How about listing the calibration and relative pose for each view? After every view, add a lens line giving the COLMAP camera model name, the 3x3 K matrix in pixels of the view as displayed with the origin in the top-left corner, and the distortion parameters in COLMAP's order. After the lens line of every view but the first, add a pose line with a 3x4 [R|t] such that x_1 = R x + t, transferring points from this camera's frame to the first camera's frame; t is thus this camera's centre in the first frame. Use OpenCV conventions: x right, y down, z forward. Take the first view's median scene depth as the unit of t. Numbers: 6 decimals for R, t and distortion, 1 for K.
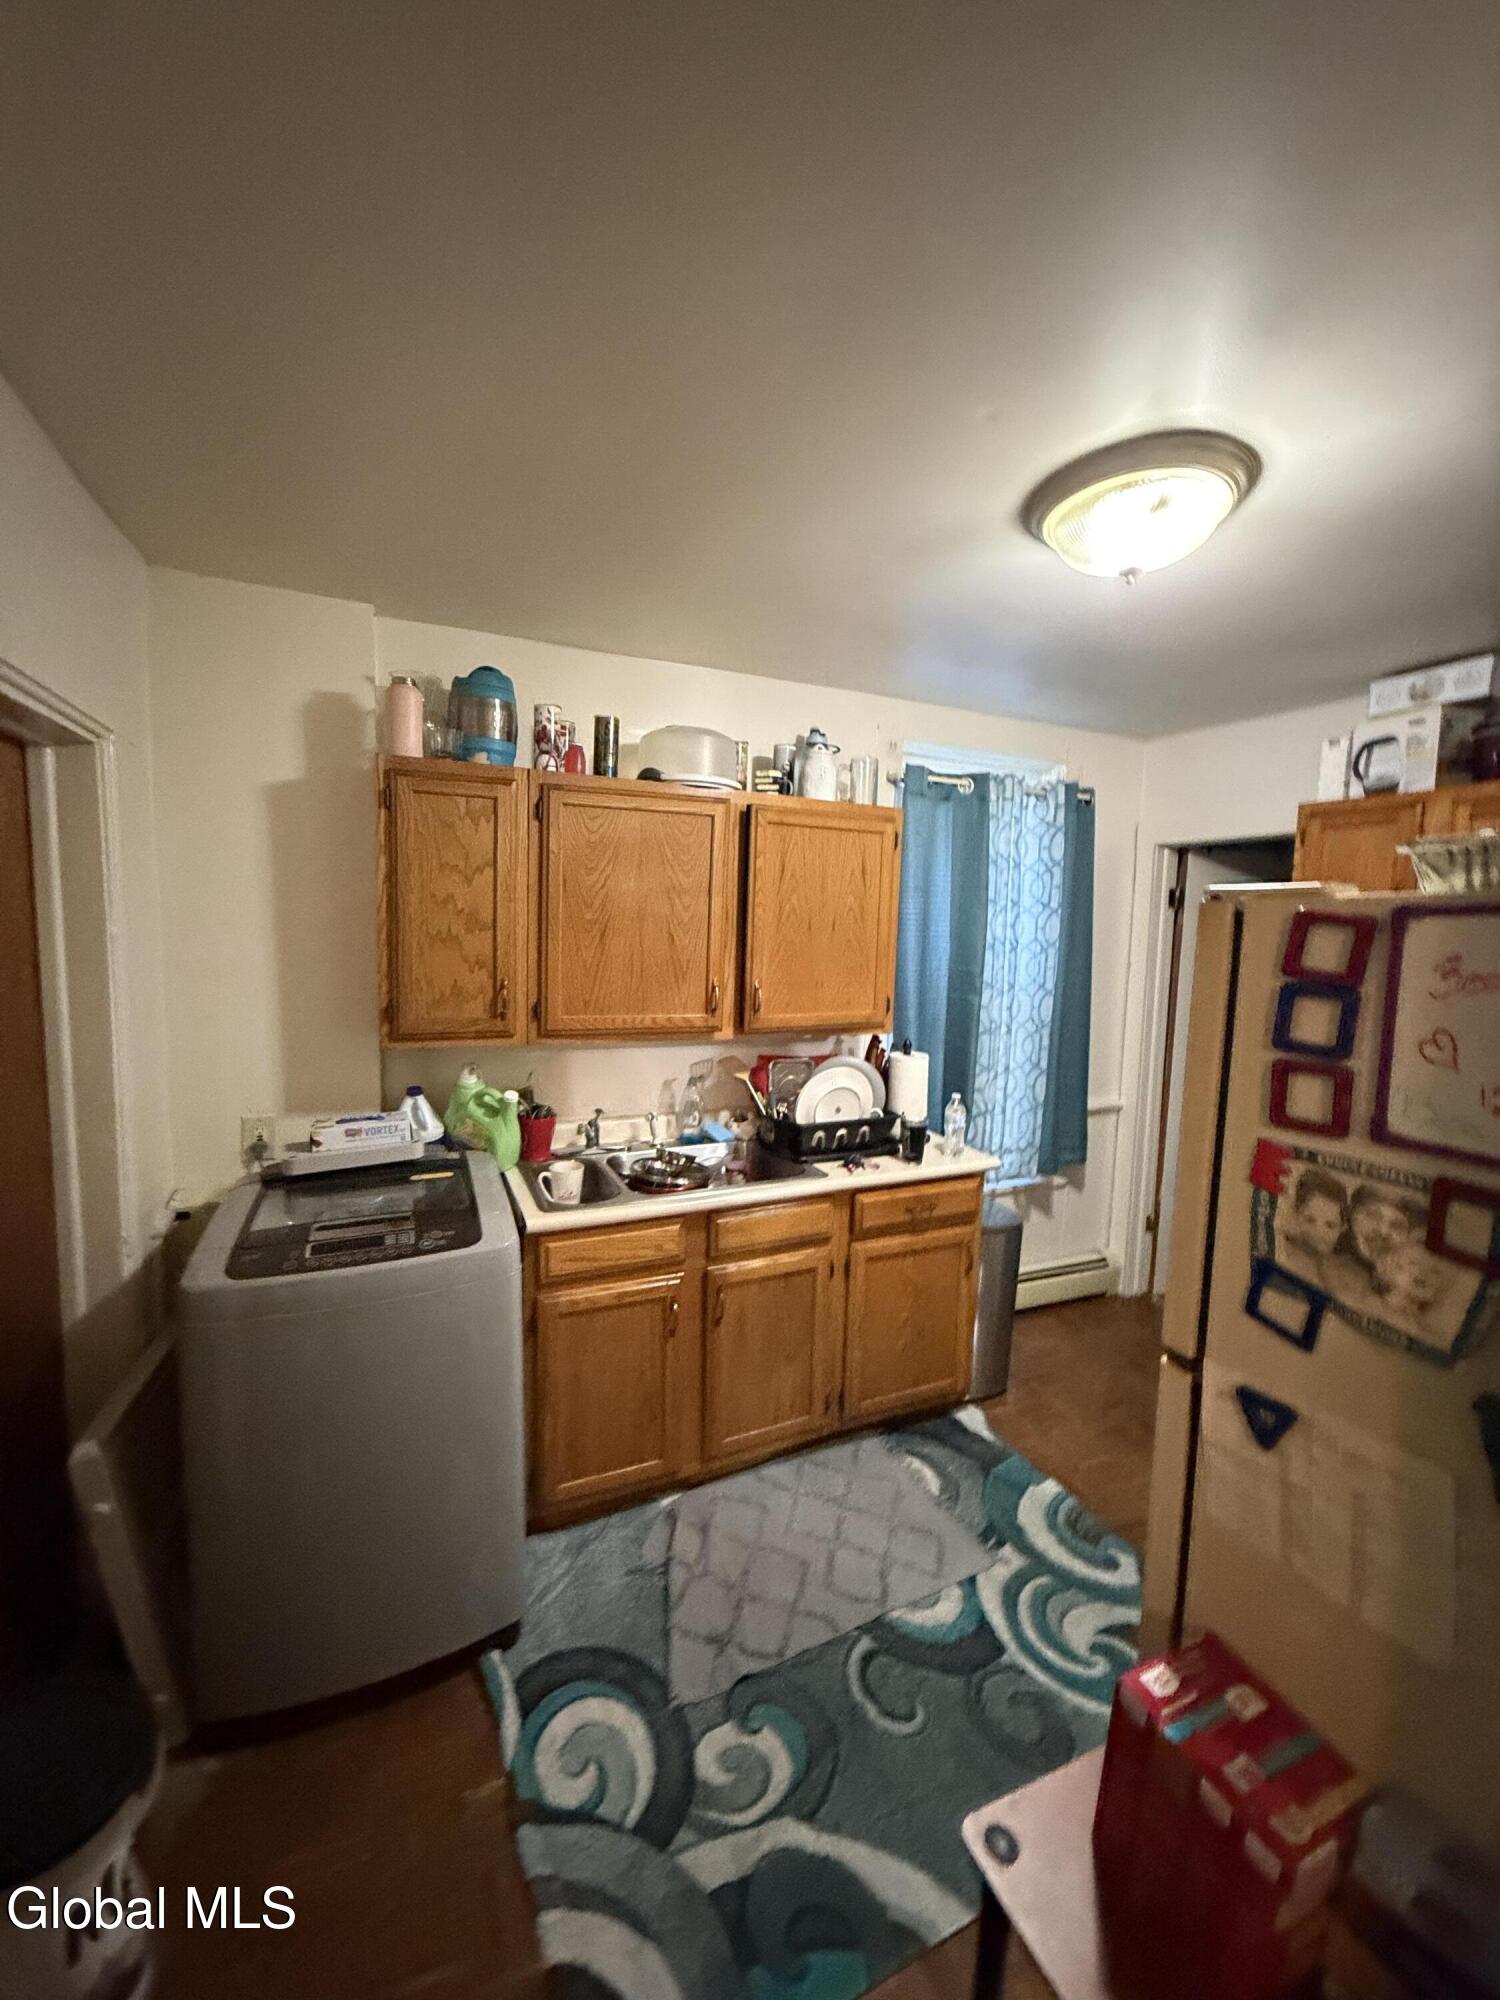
lens RADIAL K [[801.7, 0, 731.5], [0, 801.7, 1000.9], [0, 0, 1]] dist [0.003168, 0.000107]
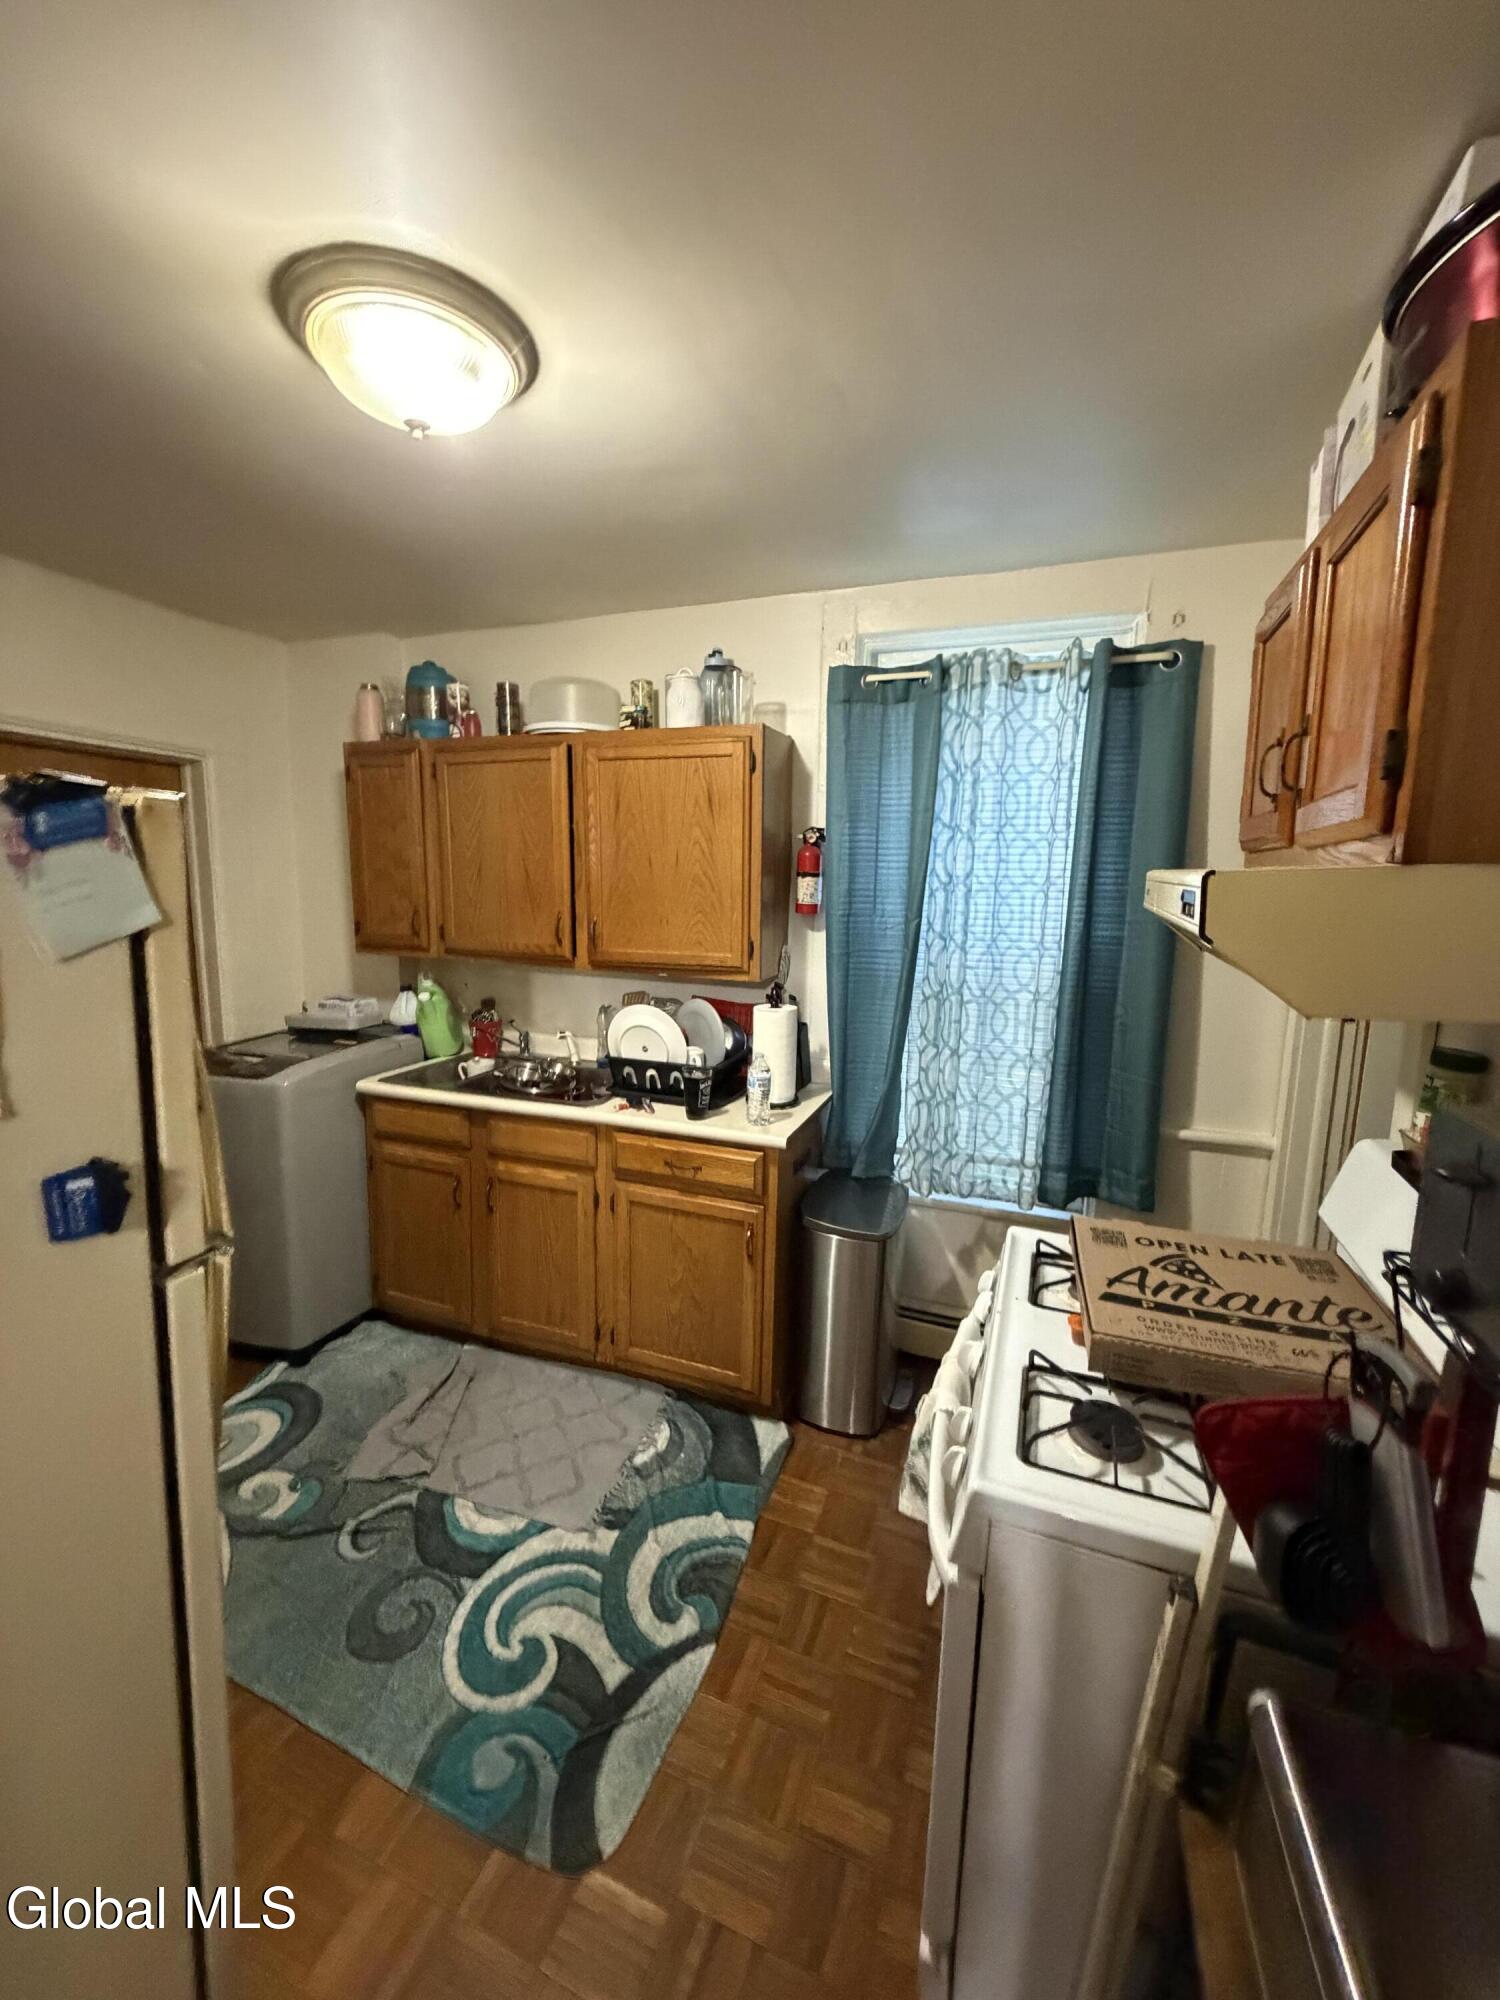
lens RADIAL K [[801.7, 0, 733.0], [0, 801.7, 996.2], [0, 0, 1]] dist [0.003168, 0.000107]
pose [[0.711773, 0.088673, -0.696790, 0.949421], [-0.067344, 0.996045, 0.057964, 0.008947], [0.699174, 0.005667, 0.714929, 0.406301]]
